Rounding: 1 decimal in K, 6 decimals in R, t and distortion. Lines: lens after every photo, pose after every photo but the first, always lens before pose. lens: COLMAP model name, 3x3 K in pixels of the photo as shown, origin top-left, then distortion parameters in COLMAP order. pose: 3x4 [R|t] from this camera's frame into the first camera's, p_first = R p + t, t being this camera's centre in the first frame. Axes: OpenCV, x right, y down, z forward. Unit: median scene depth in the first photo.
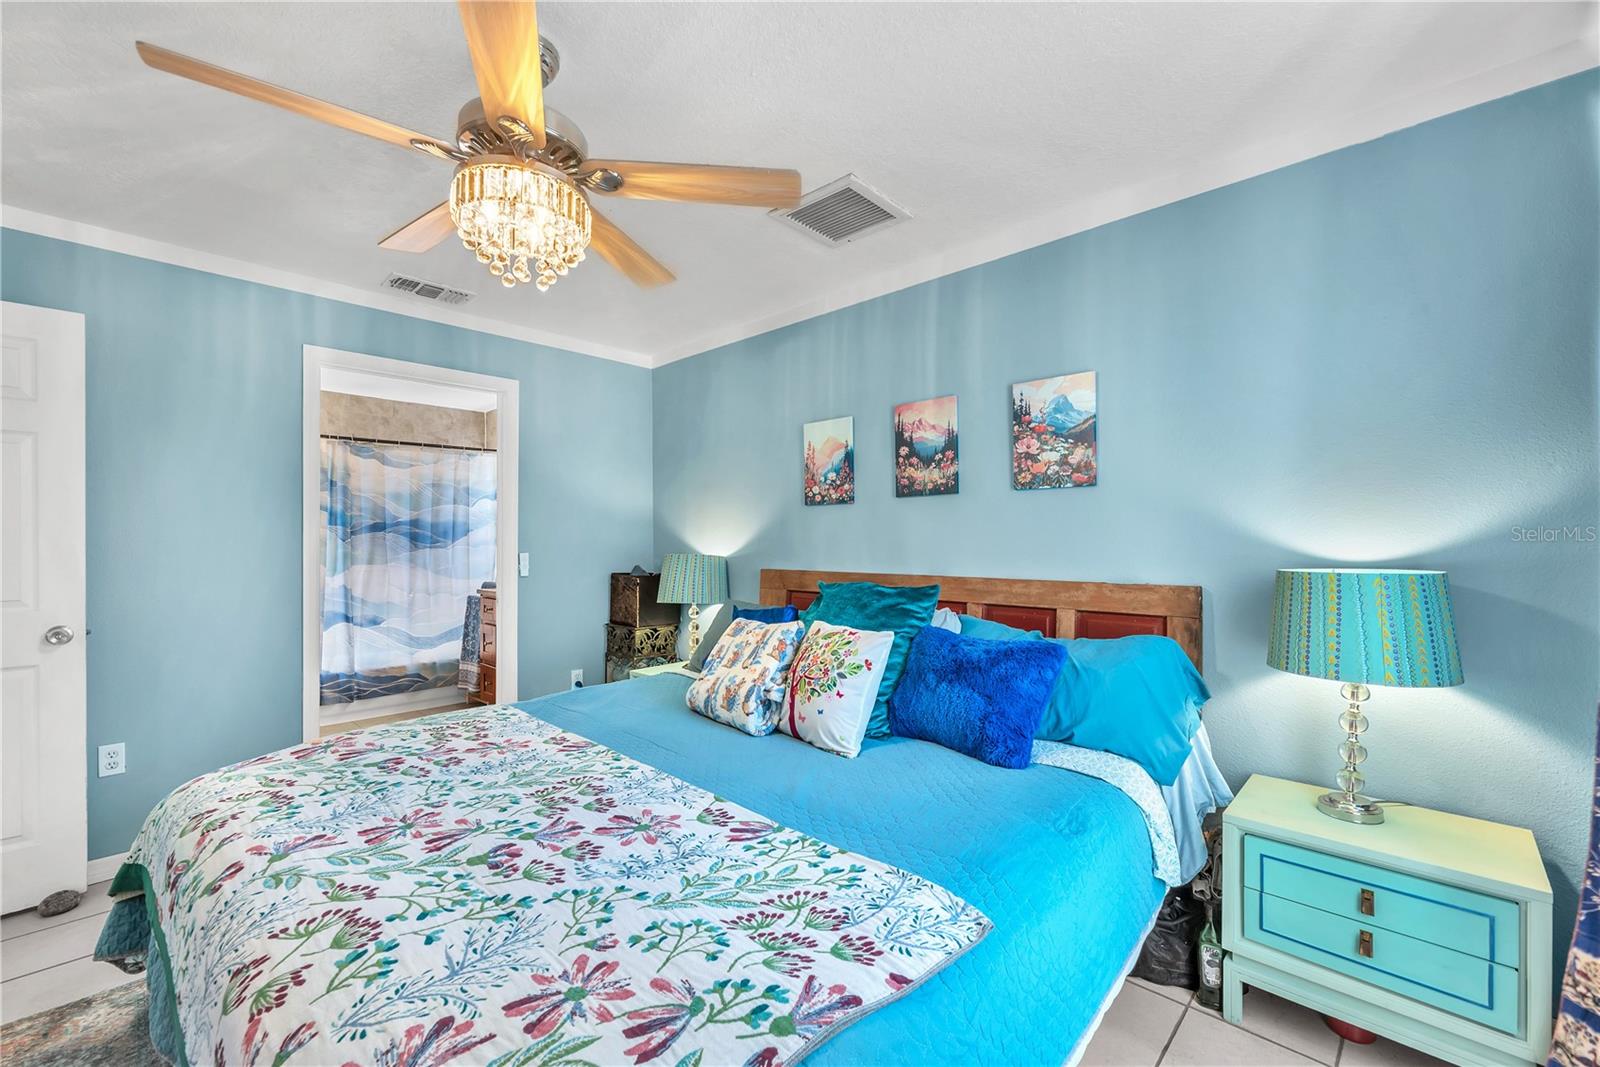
lens RADIAL K [[657.6, 0, 798.4], [0, 657.6, 539.3], [0, 0, 1]] dist [-0.004737, -0.000130]
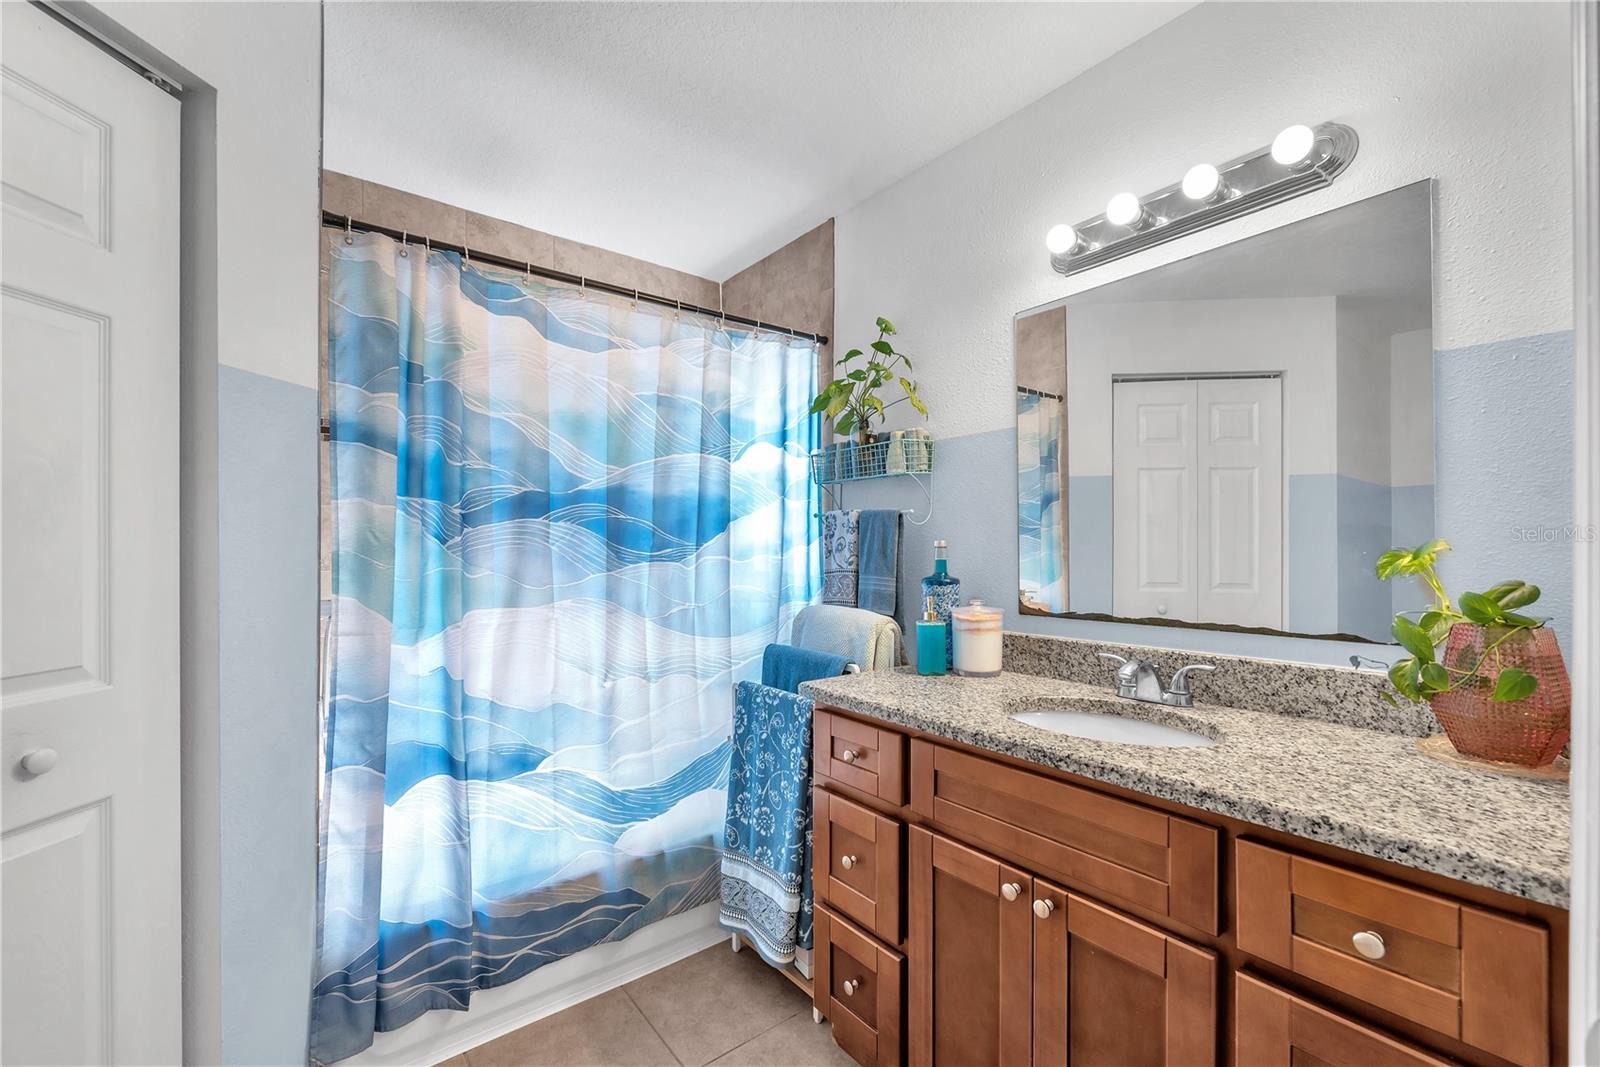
lens RADIAL K [[657.6, 0, 796.9], [0, 657.6, 544.9], [0, 0, 1]] dist [-0.004737, -0.000130]
pose [[0.988396, -0.003383, -0.151863, -0.415675], [0.002703, 0.999985, -0.004684, 0.005785], [0.151877, 0.004219, 0.988390, 0.625815]]
